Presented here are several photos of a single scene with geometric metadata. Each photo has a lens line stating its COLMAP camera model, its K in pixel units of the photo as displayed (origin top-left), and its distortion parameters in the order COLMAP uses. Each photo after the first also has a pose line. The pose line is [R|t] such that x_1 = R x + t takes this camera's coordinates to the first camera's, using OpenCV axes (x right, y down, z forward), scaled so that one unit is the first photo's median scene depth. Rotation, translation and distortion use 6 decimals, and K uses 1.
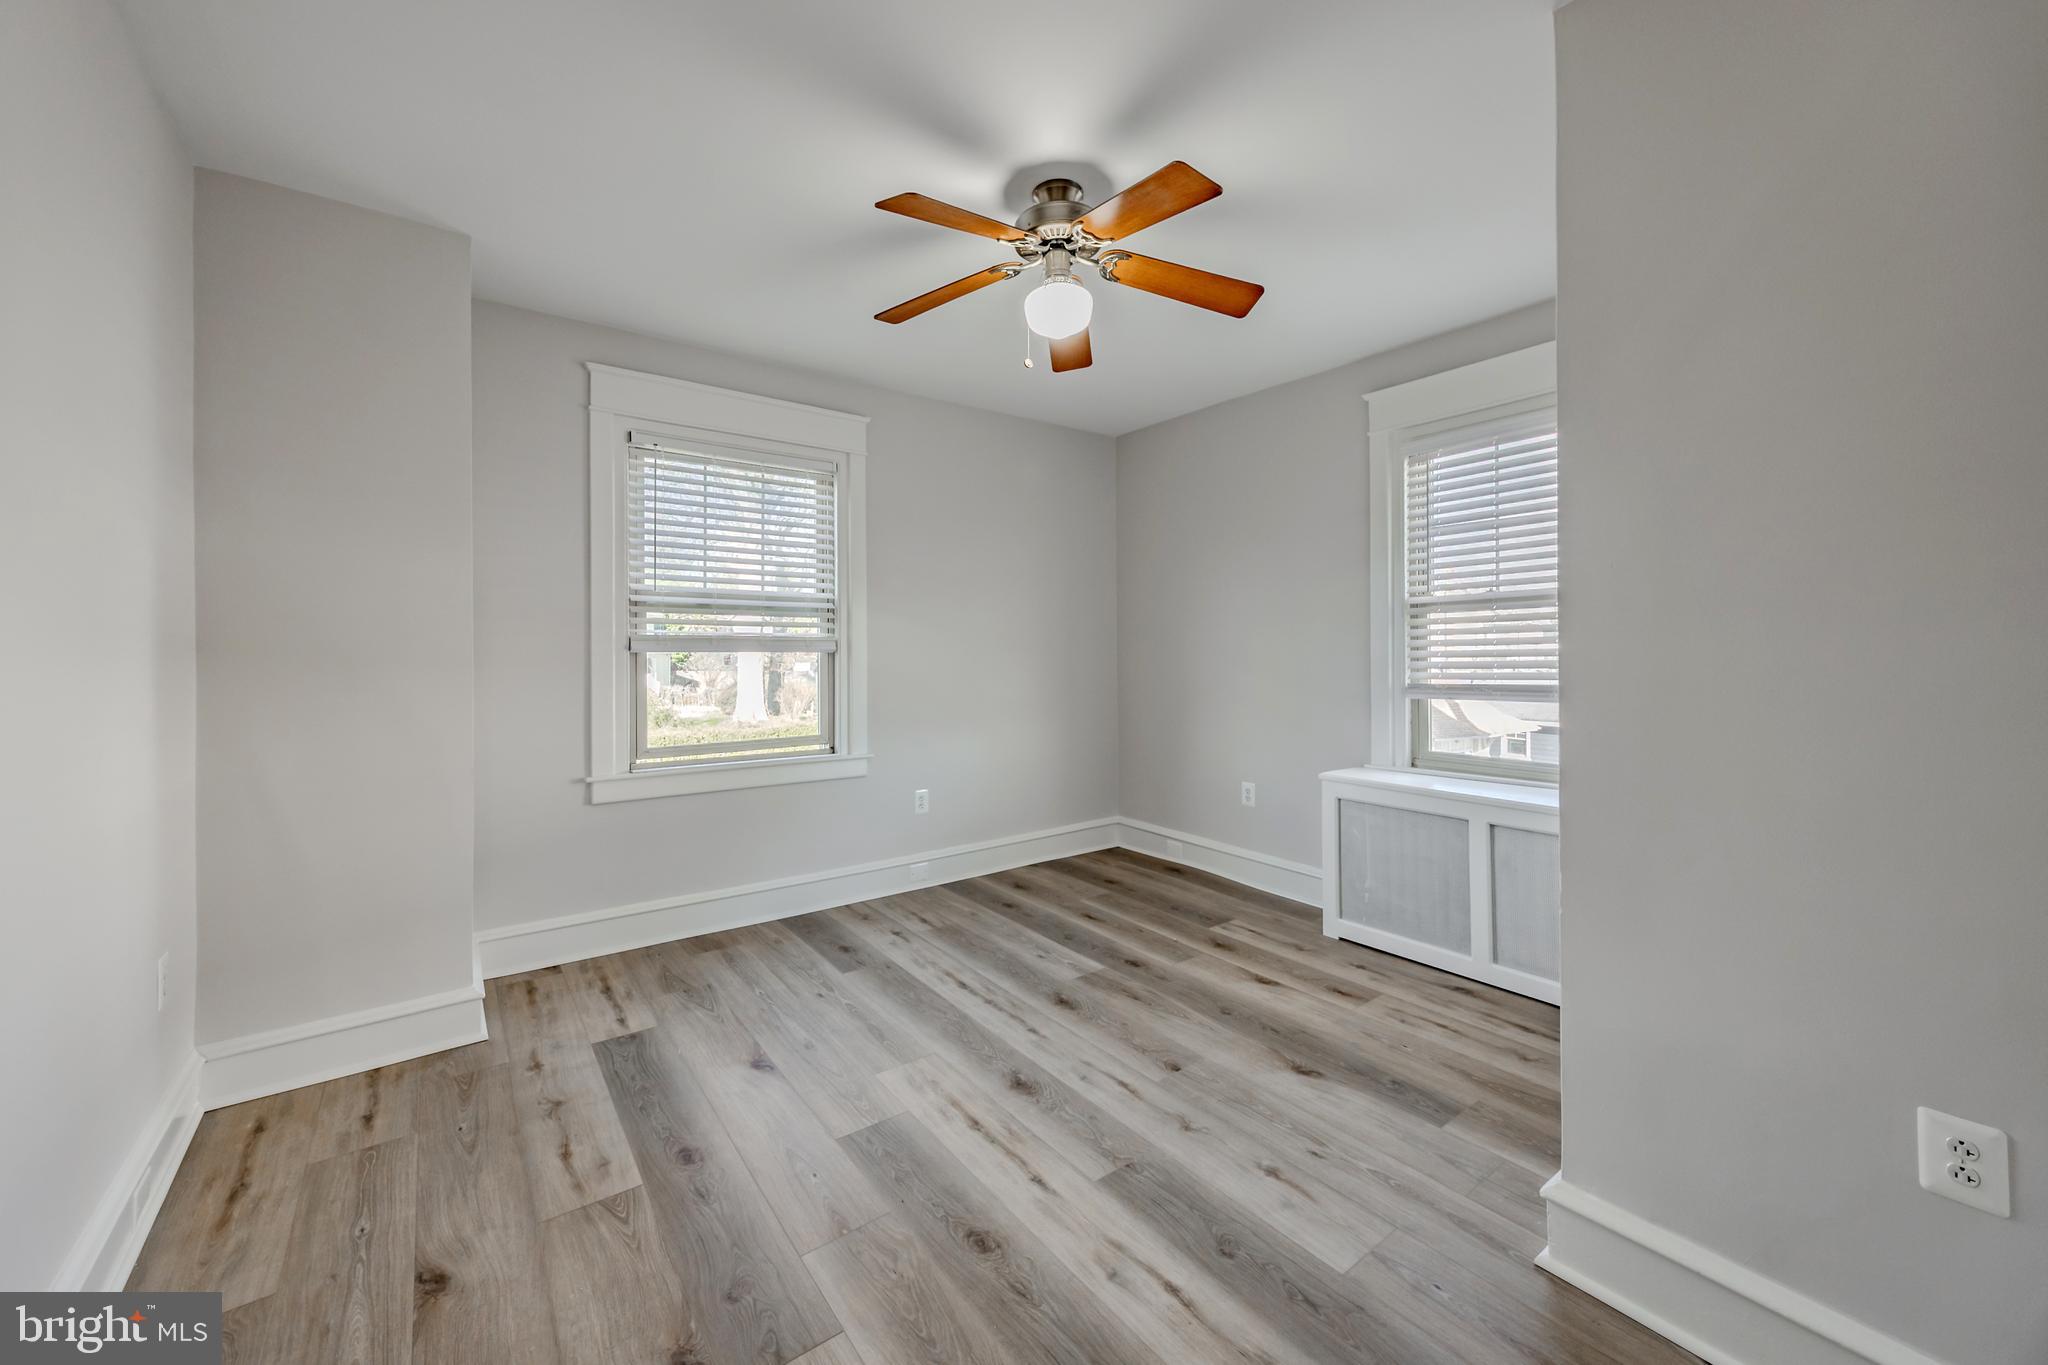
lens RADIAL K [[777.6, 0, 1030.4], [0, 777.6, 645.4], [0, 0, 1]] dist [0.025931, 0.000160]
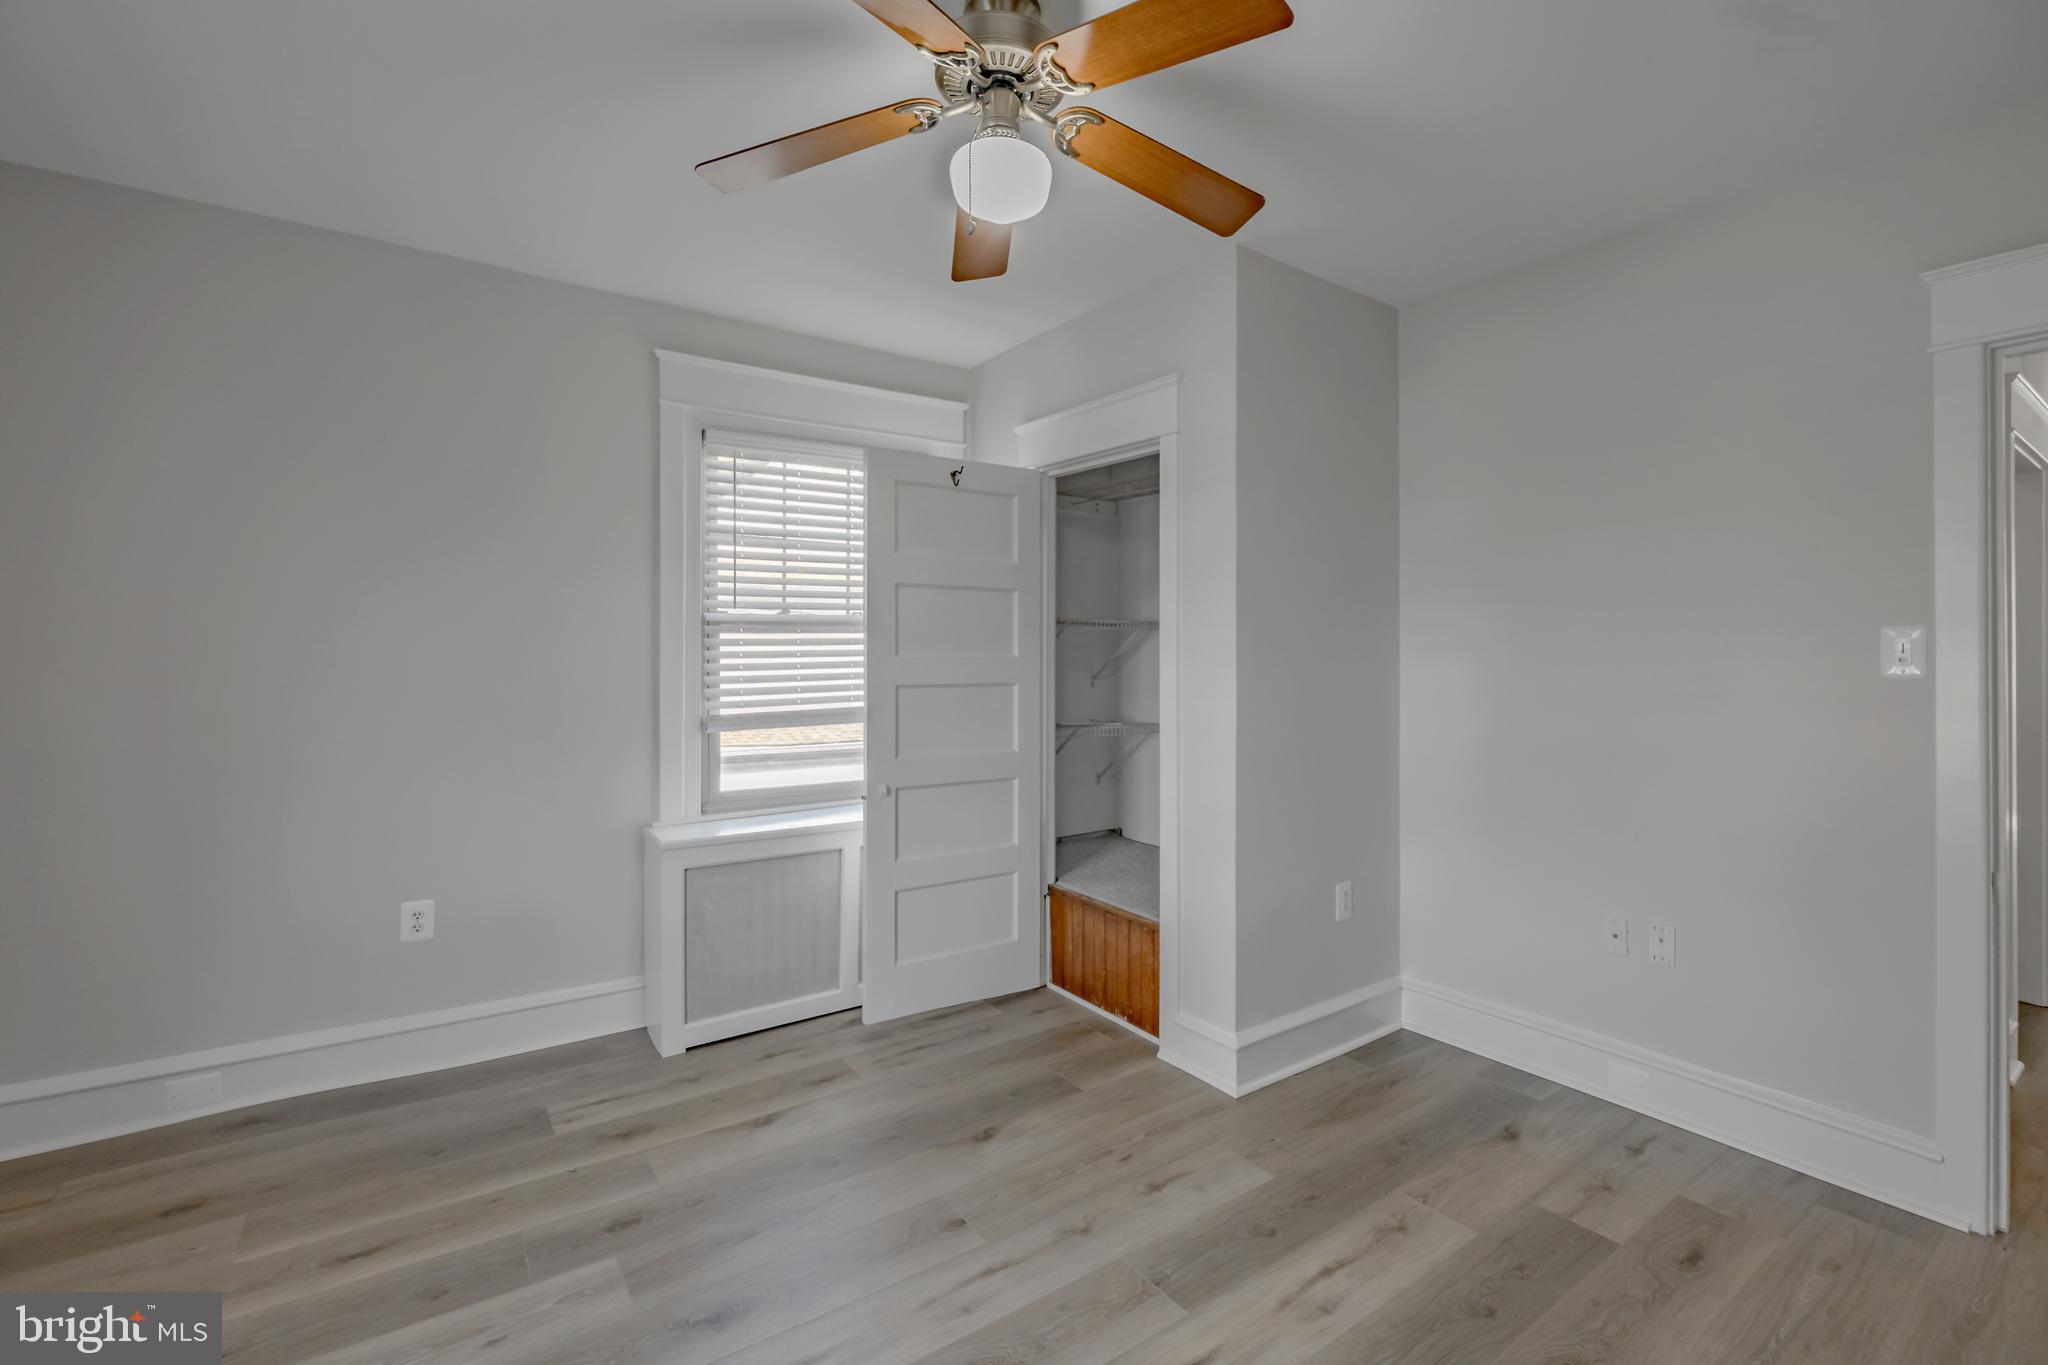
lens RADIAL K [[925.3, 0, 1027.9], [0, 925.3, 659.3], [0, 0, 1]] dist [-0.004143, -0.000034]
pose [[0.026897, 0.006716, 0.999616, -0.721340], [-0.001770, 0.999976, -0.006671, -0.007267], [-0.999637, -0.001589, 0.026909, 0.907232]]
